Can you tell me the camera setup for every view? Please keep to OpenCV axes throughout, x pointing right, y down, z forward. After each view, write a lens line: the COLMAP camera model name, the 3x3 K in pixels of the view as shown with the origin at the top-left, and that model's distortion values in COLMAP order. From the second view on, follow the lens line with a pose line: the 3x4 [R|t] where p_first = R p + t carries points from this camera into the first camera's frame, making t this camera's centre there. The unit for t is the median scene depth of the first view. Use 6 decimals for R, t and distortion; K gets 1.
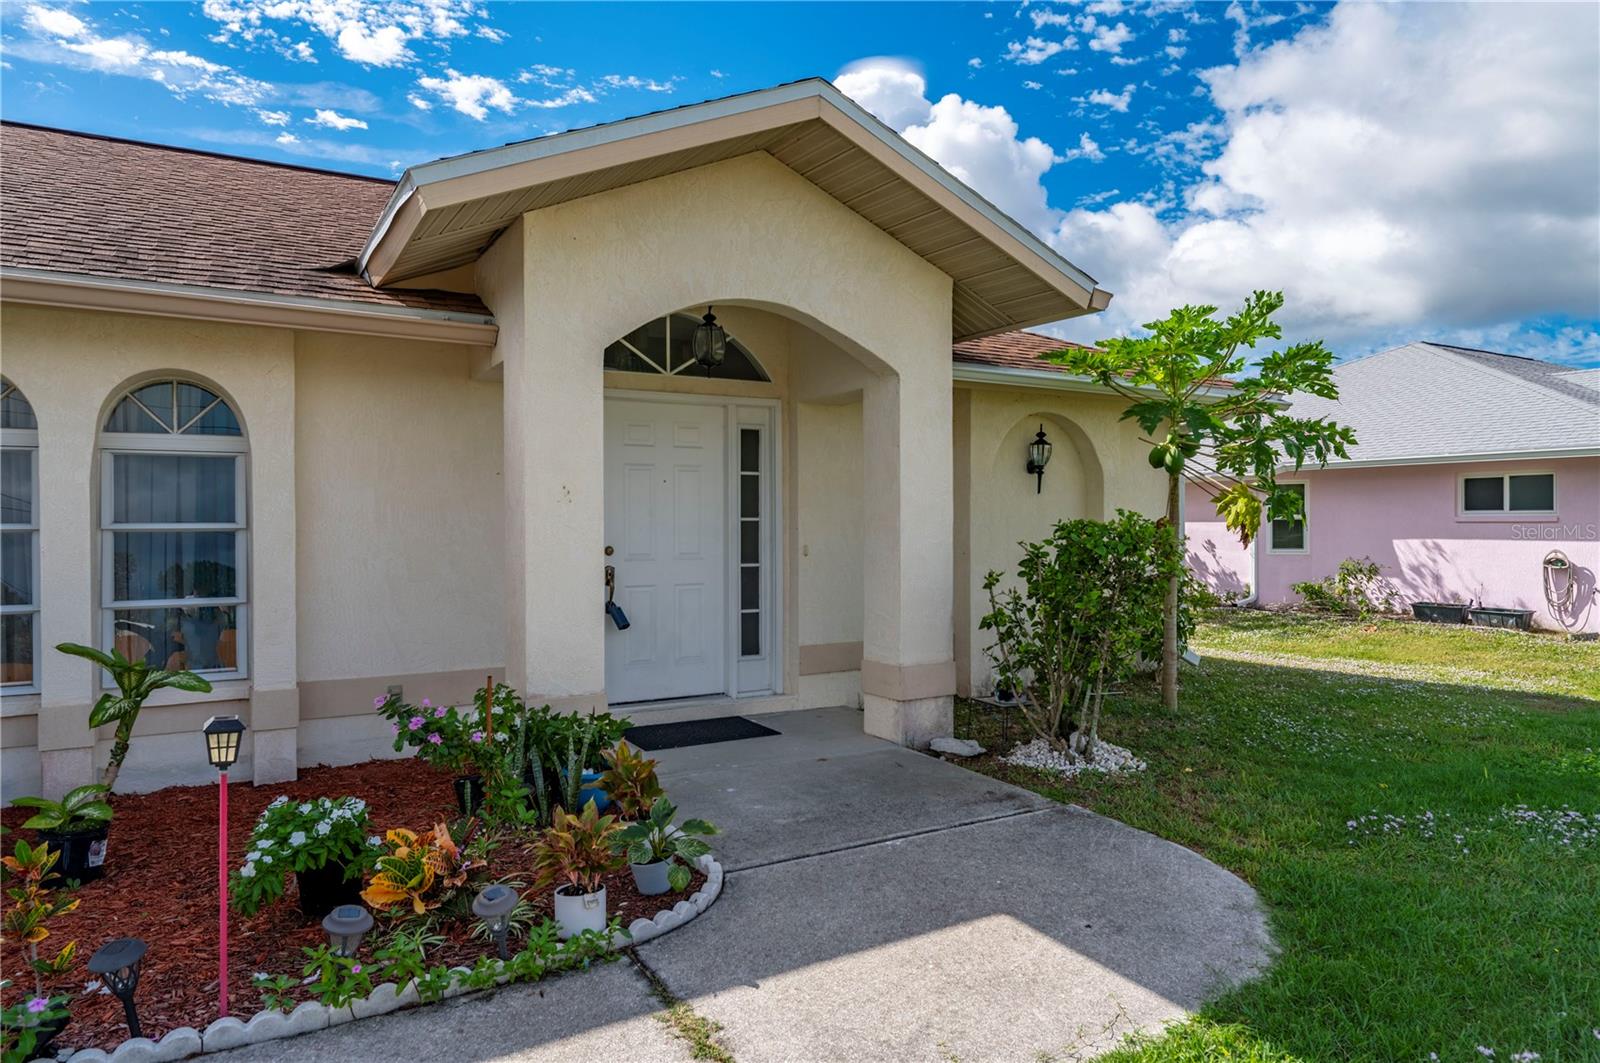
lens RADIAL K [[979.8, 0, 785.6], [0, 979.8, 535.4], [0, 0, 1]] dist [-0.000728, -0.000286]
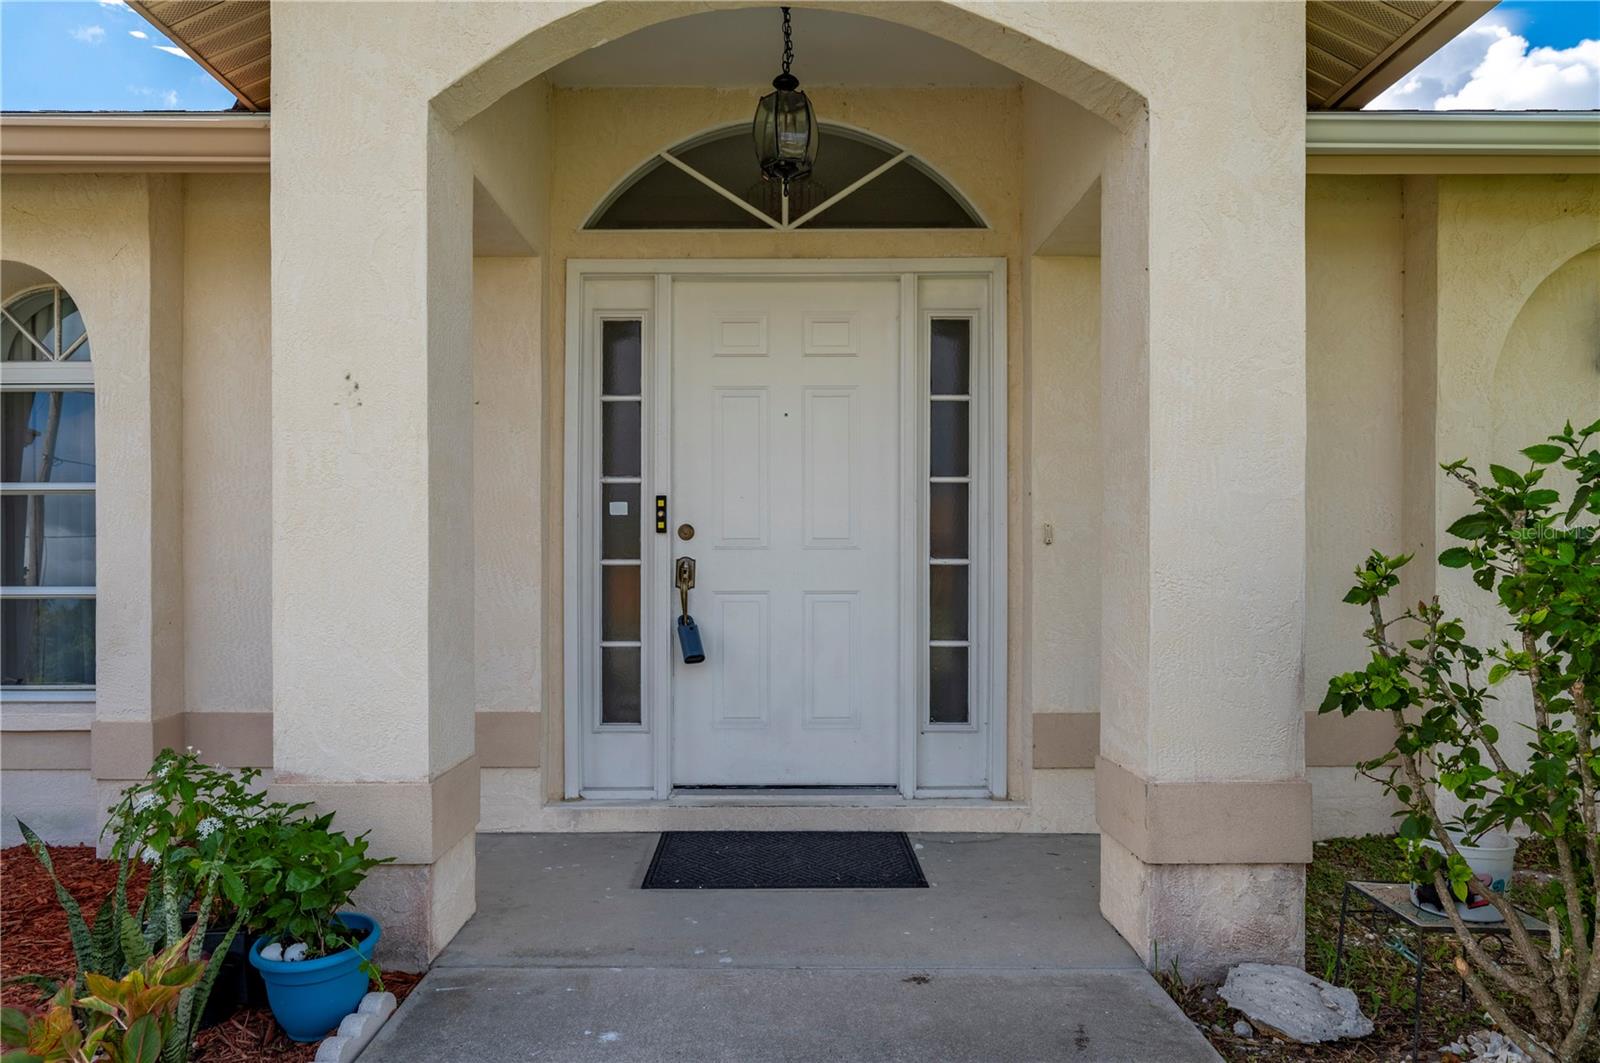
lens RADIAL K [[998.8, 0, 786.2], [0, 998.8, 568.5], [0, 0, 1]] dist [-0.001185, -0.000420]
pose [[0.870131, 0.006373, -0.492780, 0.194385], [-0.007377, 0.999973, -0.000095, 0.041473], [0.492766, 0.003718, 0.870154, 0.543651]]
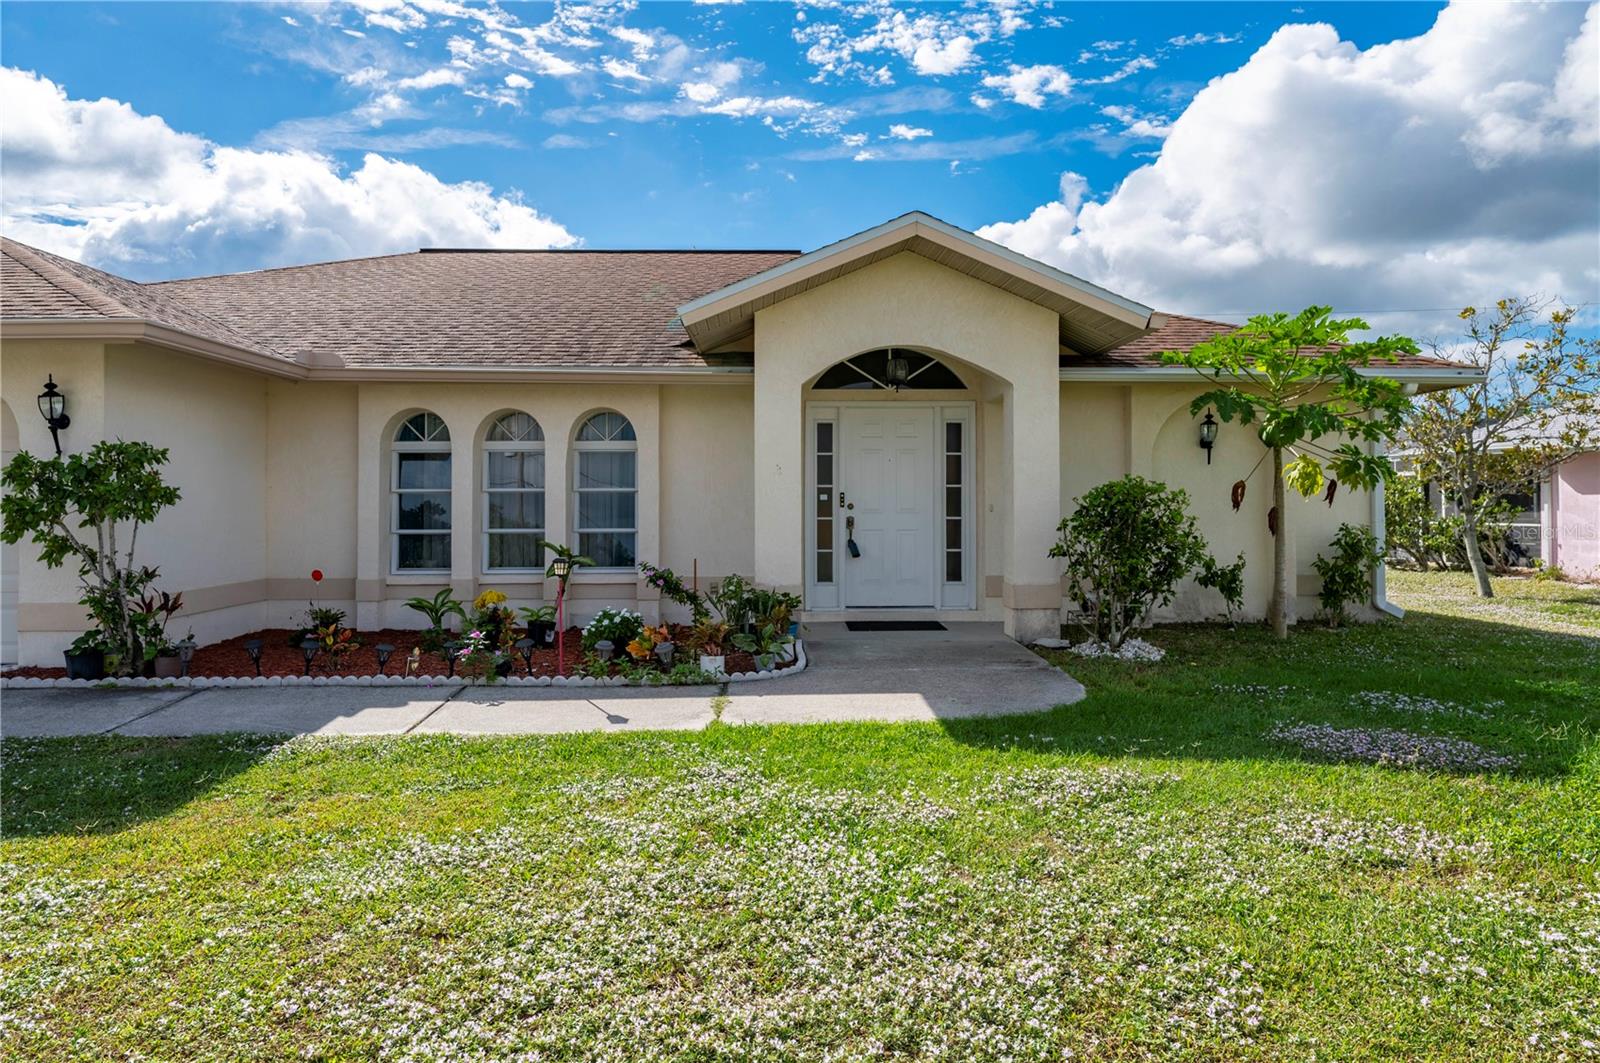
lens RADIAL K [[979.8, 0, 815.4], [0, 979.8, 498.0], [0, 0, 1]] dist [-0.000728, -0.000286]
pose [[0.885345, -0.002388, -0.464929, 0.532351], [-0.007526, 0.999782, -0.019465, 0.035834], [0.464874, 0.020732, 0.885134, -0.422042]]
